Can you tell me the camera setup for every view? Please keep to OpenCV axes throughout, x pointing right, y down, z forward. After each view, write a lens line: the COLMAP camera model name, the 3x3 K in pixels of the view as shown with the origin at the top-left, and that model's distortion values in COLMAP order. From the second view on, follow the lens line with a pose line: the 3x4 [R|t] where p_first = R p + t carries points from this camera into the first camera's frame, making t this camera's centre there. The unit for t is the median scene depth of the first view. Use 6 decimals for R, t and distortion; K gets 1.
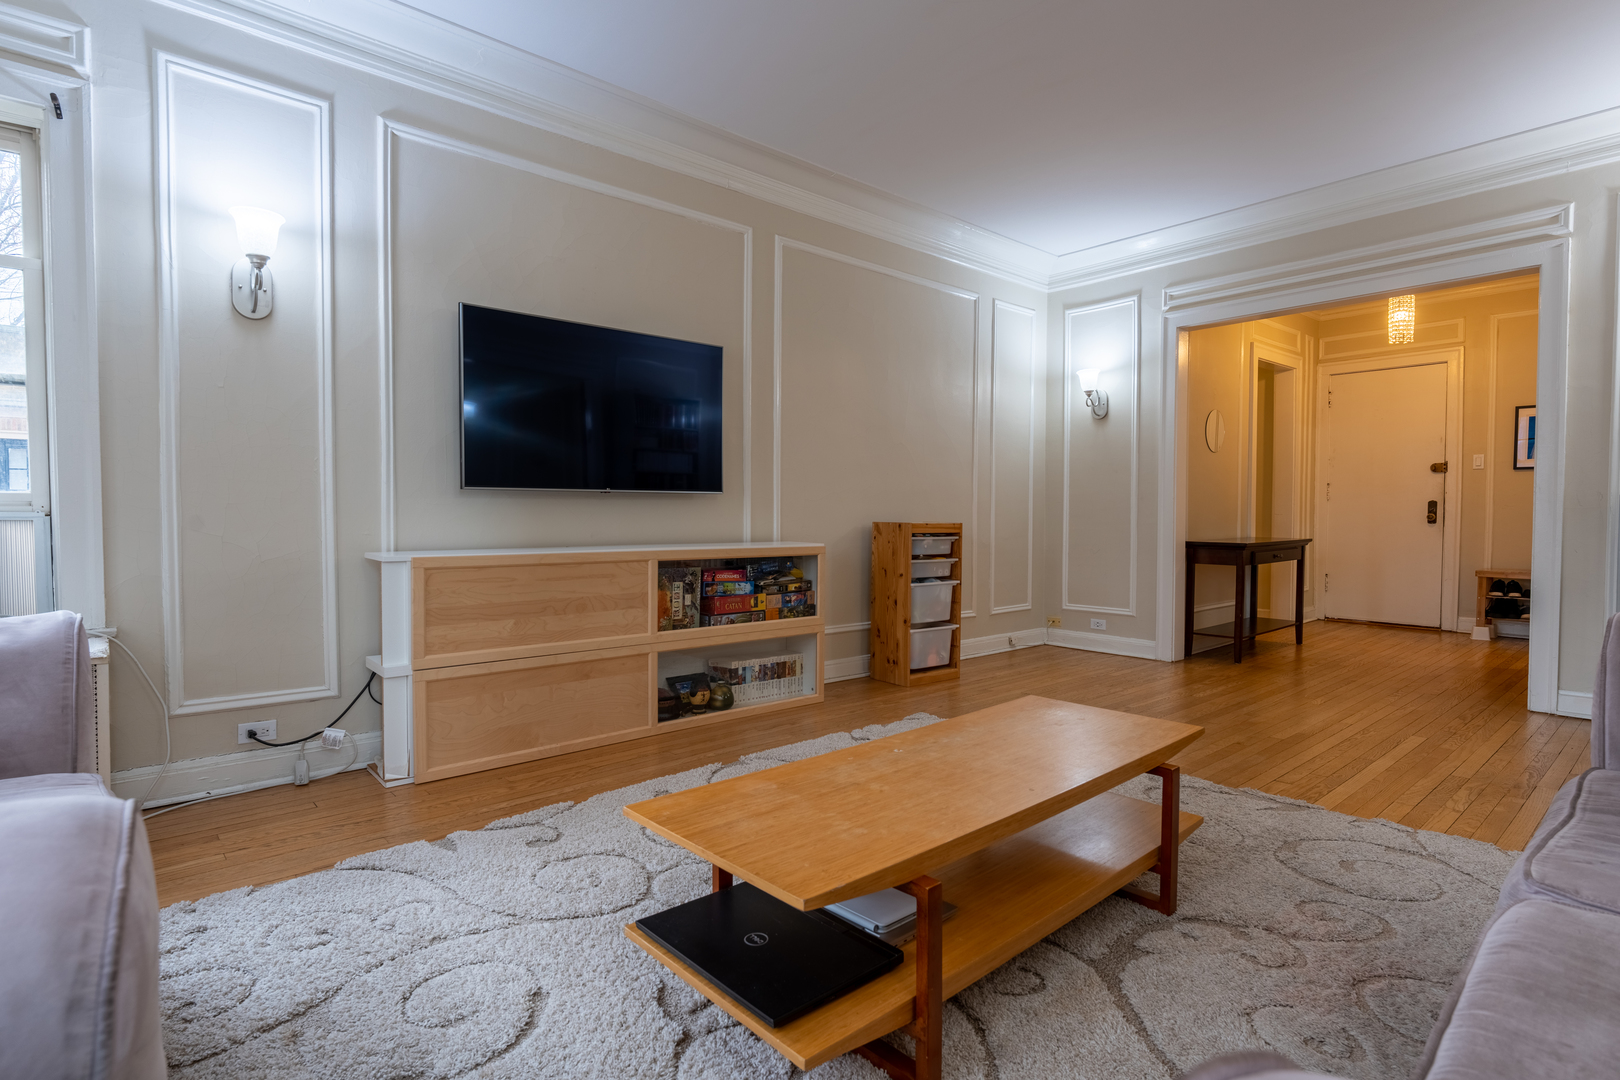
lens RADIAL K [[814.6, 0, 813.2], [0, 814.6, 538.1], [0, 0, 1]] dist [0.004782, -0.000645]
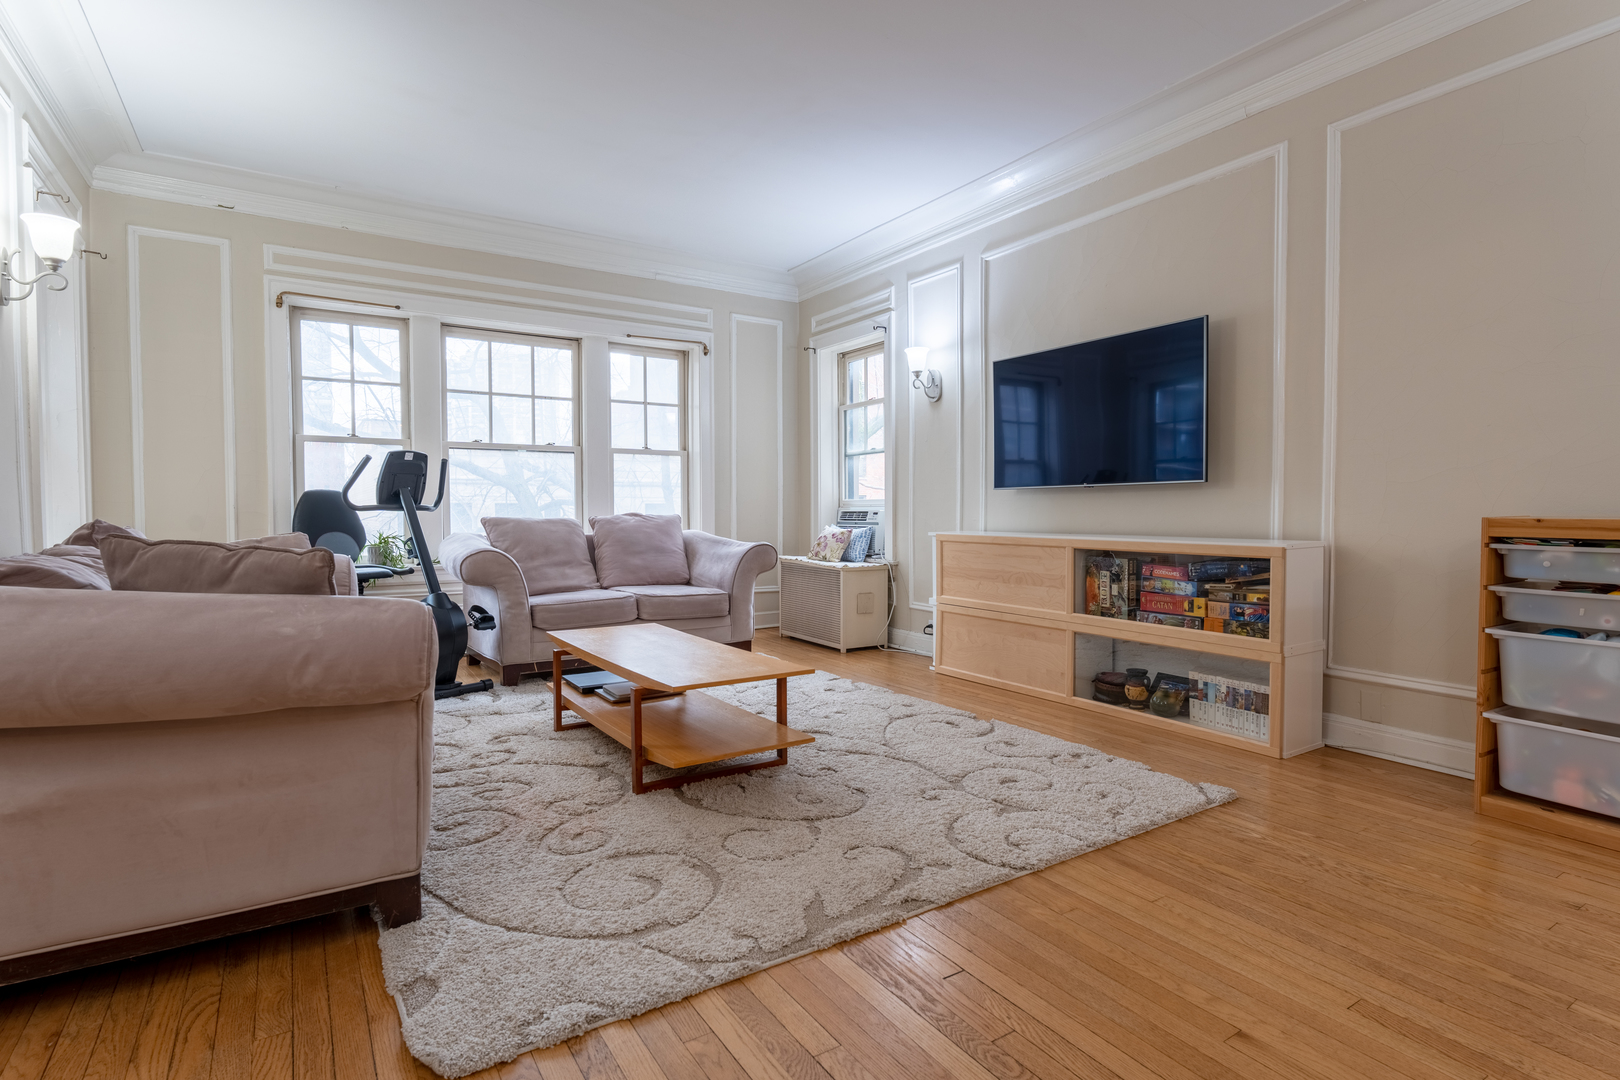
lens RADIAL K [[814.6, 0, 803.7], [0, 814.6, 536.8], [0, 0, 1]] dist [0.004782, -0.000645]
pose [[-0.163294, 0.031435, -0.986077, 0.851484], [-0.025880, 0.999012, 0.036133, -0.015943], [0.986238, 0.031420, -0.162319, 0.730571]]
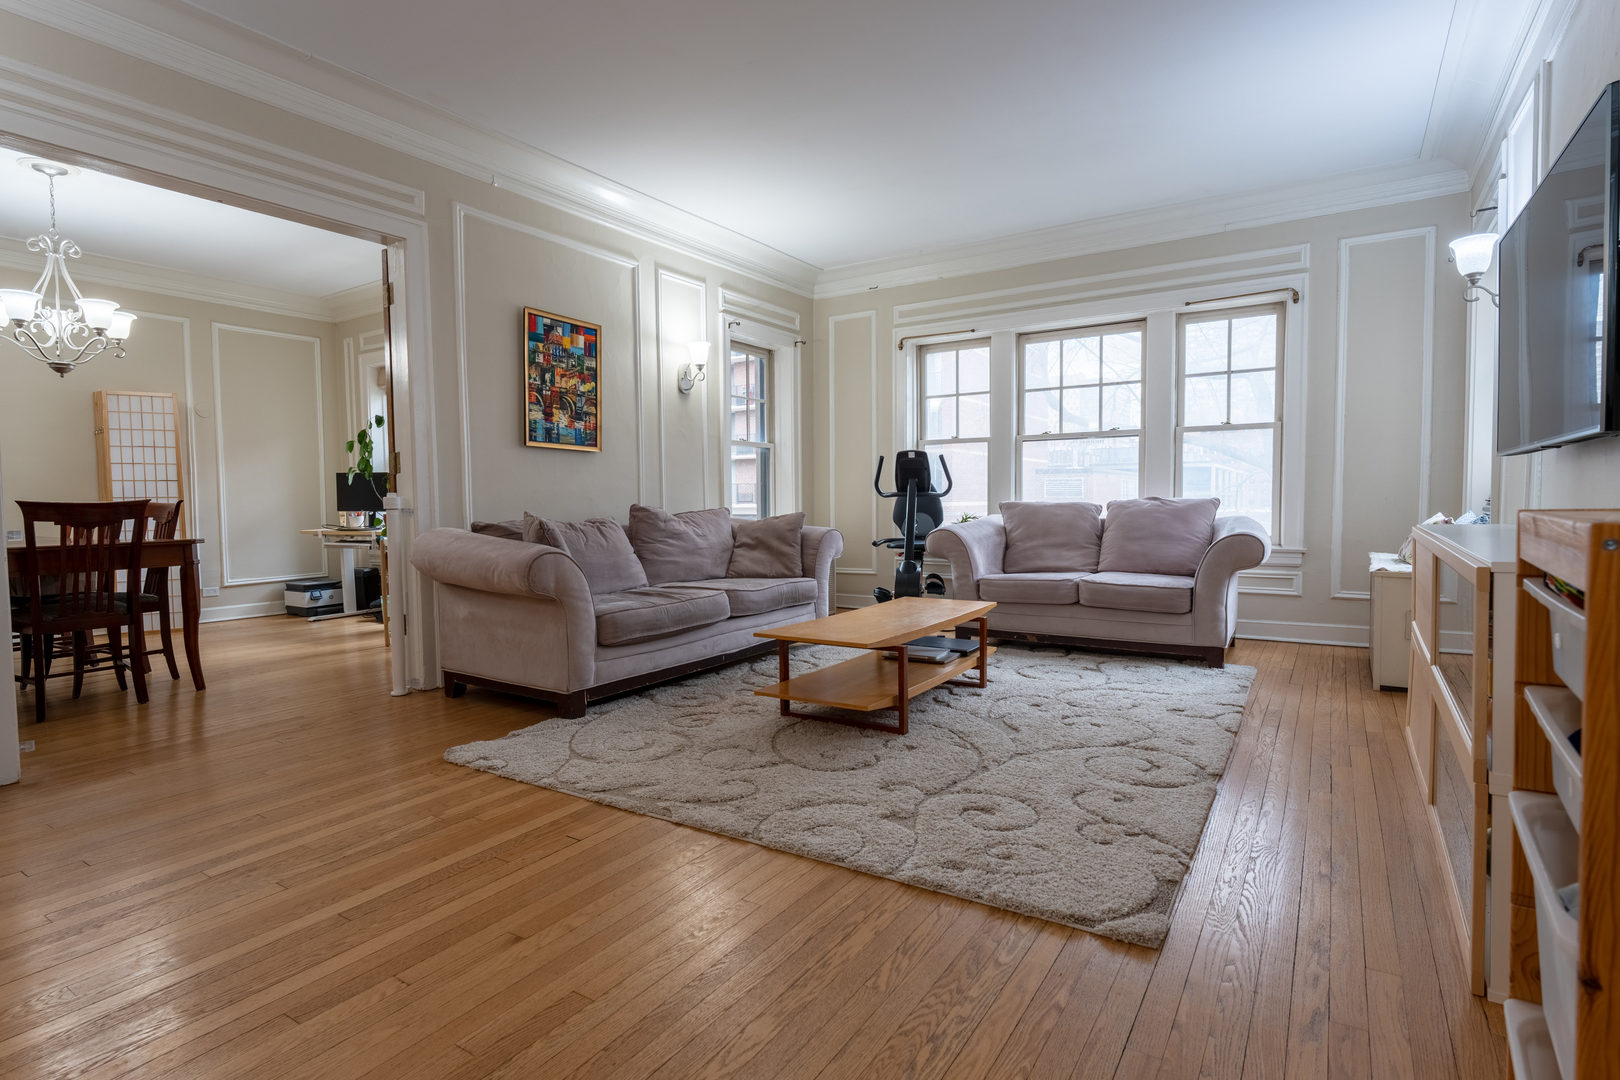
lens RADIAL K [[814.6, 0, 809.1], [0, 814.6, 538.6], [0, 0, 1]] dist [0.004782, -0.000645]
pose [[-0.964462, 0.022402, -0.263269, 0.414534], [0.002616, 0.997160, 0.075269, -0.031721], [0.264208, 0.071906, -0.961782, 1.332820]]
